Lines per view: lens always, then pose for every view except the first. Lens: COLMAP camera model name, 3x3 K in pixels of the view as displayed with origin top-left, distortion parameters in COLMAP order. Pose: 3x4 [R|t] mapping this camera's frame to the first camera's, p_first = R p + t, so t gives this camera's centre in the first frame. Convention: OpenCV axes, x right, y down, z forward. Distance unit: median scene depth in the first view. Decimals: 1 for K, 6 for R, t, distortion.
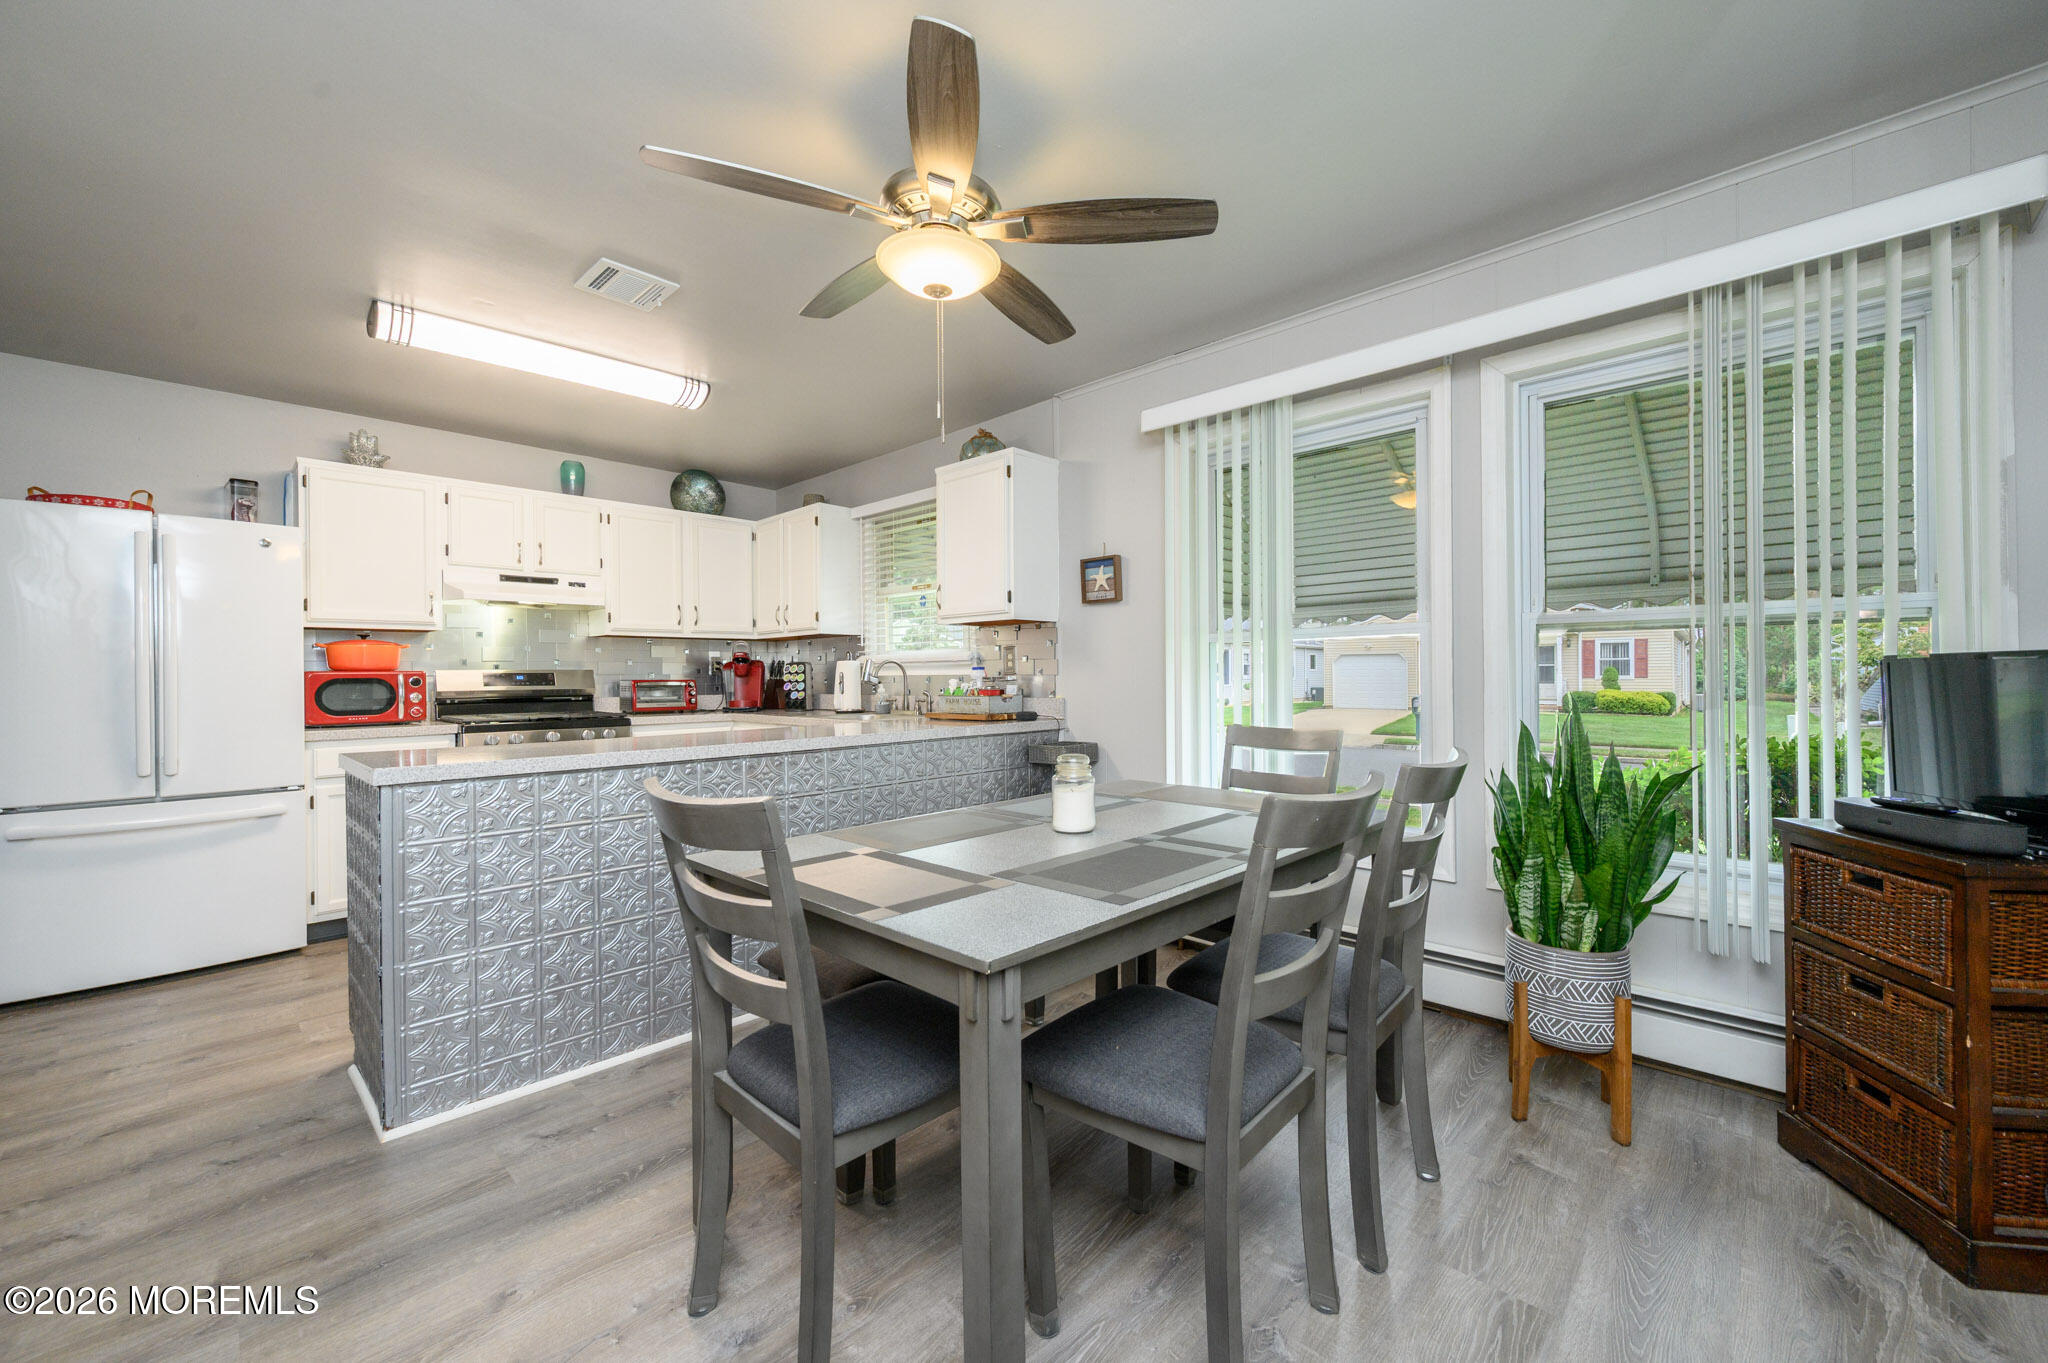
lens RADIAL K [[806.9, 0, 1029.3], [0, 806.9, 677.7], [0, 0, 1]] dist [-0.000026, 0.000059]
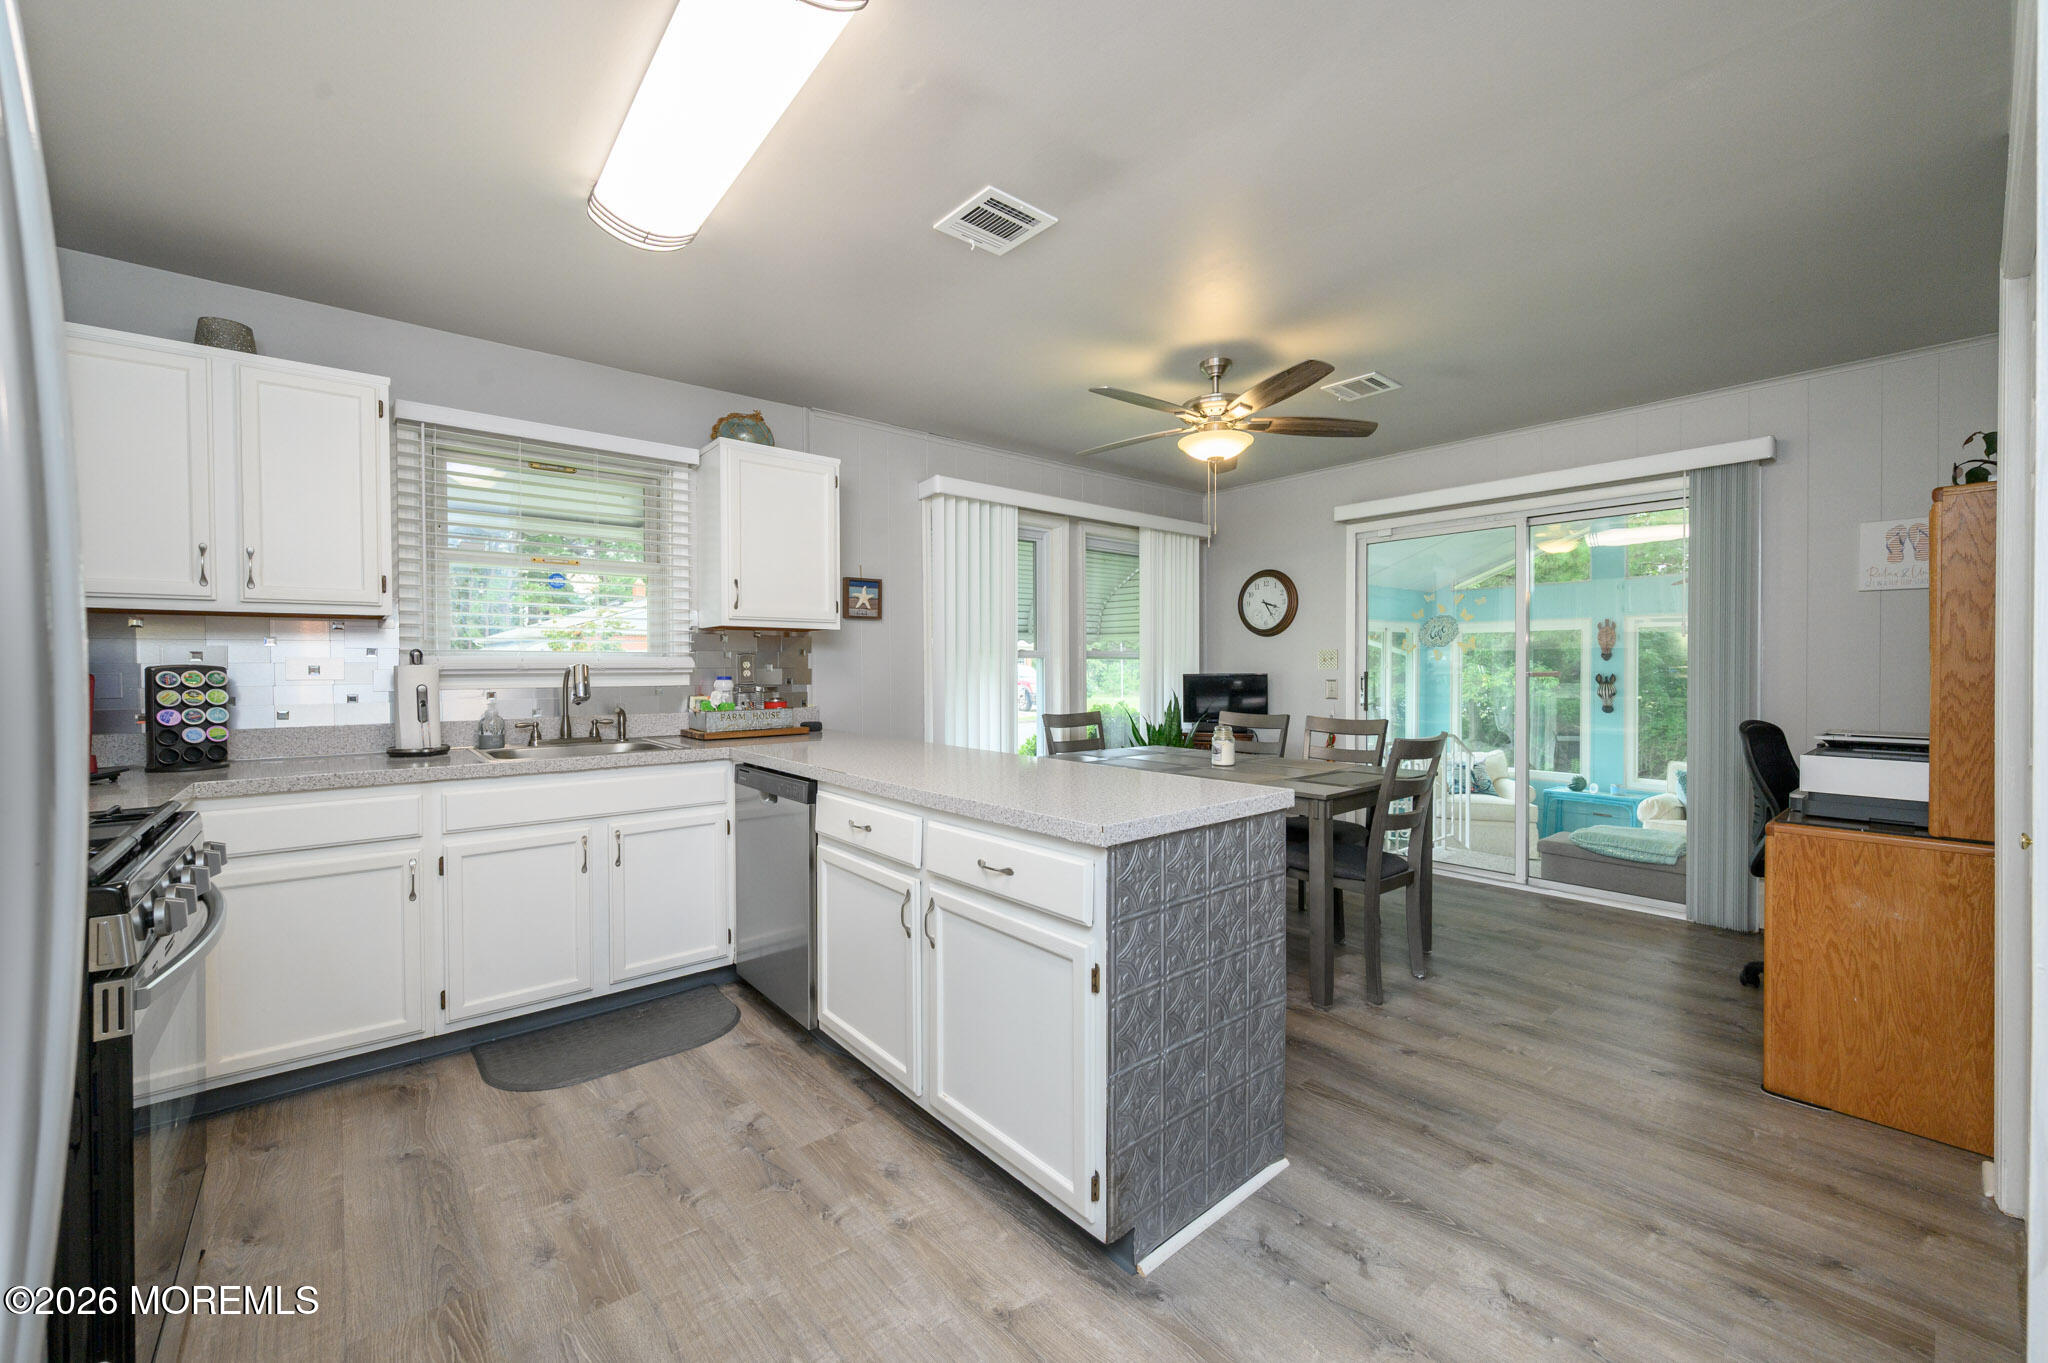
lens RADIAL K [[806.9, 0, 1029.8], [0, 806.9, 673.9], [0, 0, 1]] dist [-0.000026, 0.000059]
pose [[0.099041, -0.002622, 0.995080, -0.747817], [0.002248, 0.999995, 0.002411, -0.014907], [-0.995081, 0.001998, 0.099046, 0.499093]]
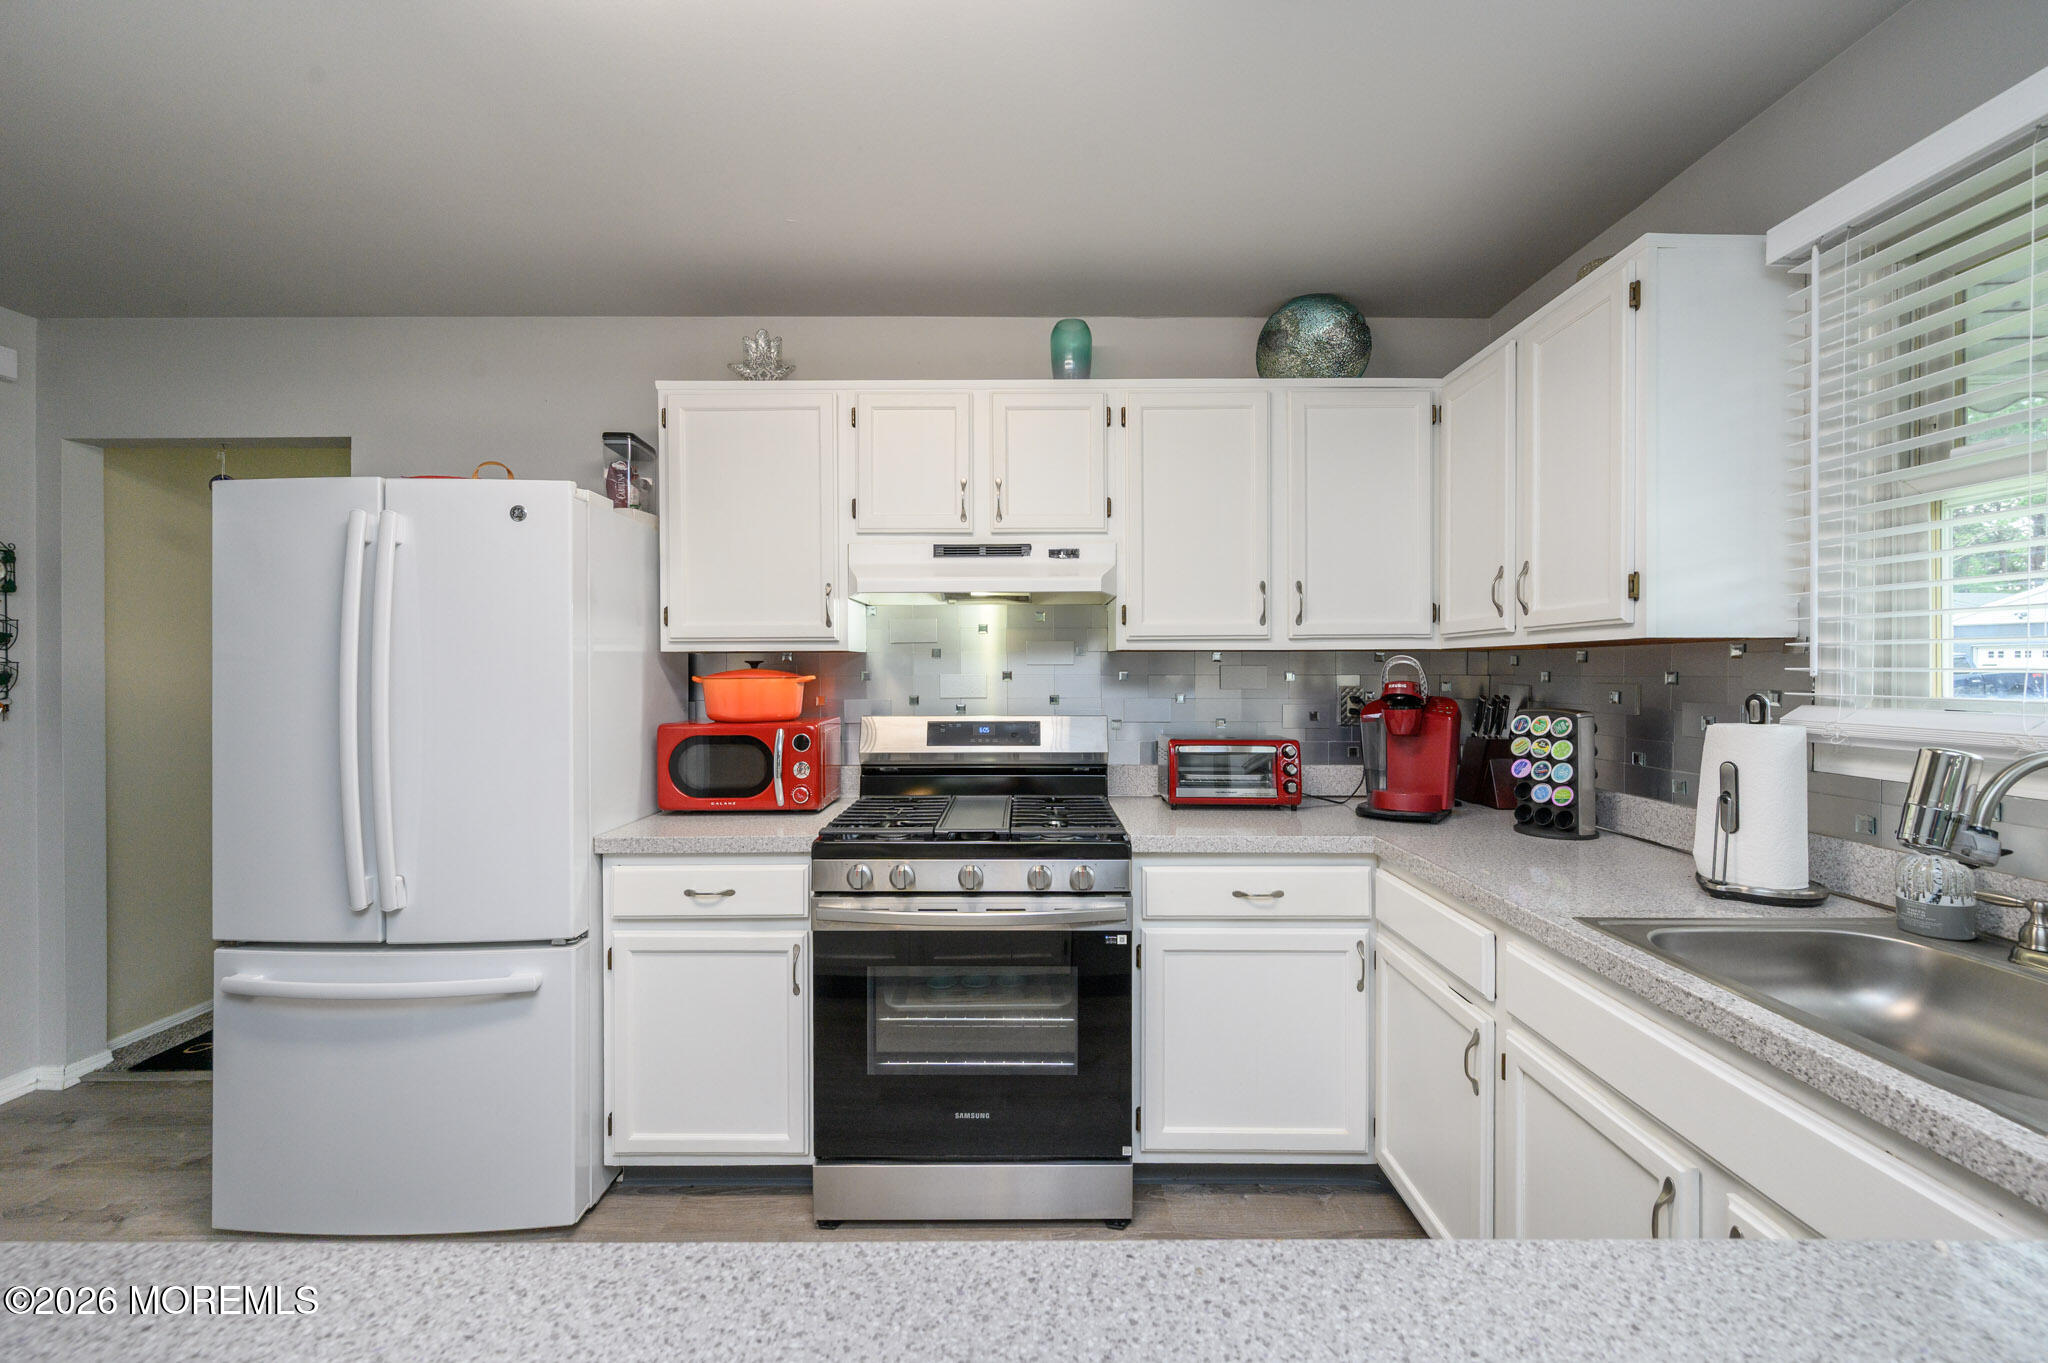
lens RADIAL K [[806.9, 0, 1024.1], [0, 806.9, 674.0], [0, 0, 1]] dist [-0.000026, 0.000059]
pose [[0.684134, 0.011955, -0.729259, -0.188984], [-0.005073, 0.999919, 0.011633, -0.041409], [0.729339, -0.004258, 0.684139, 0.582293]]
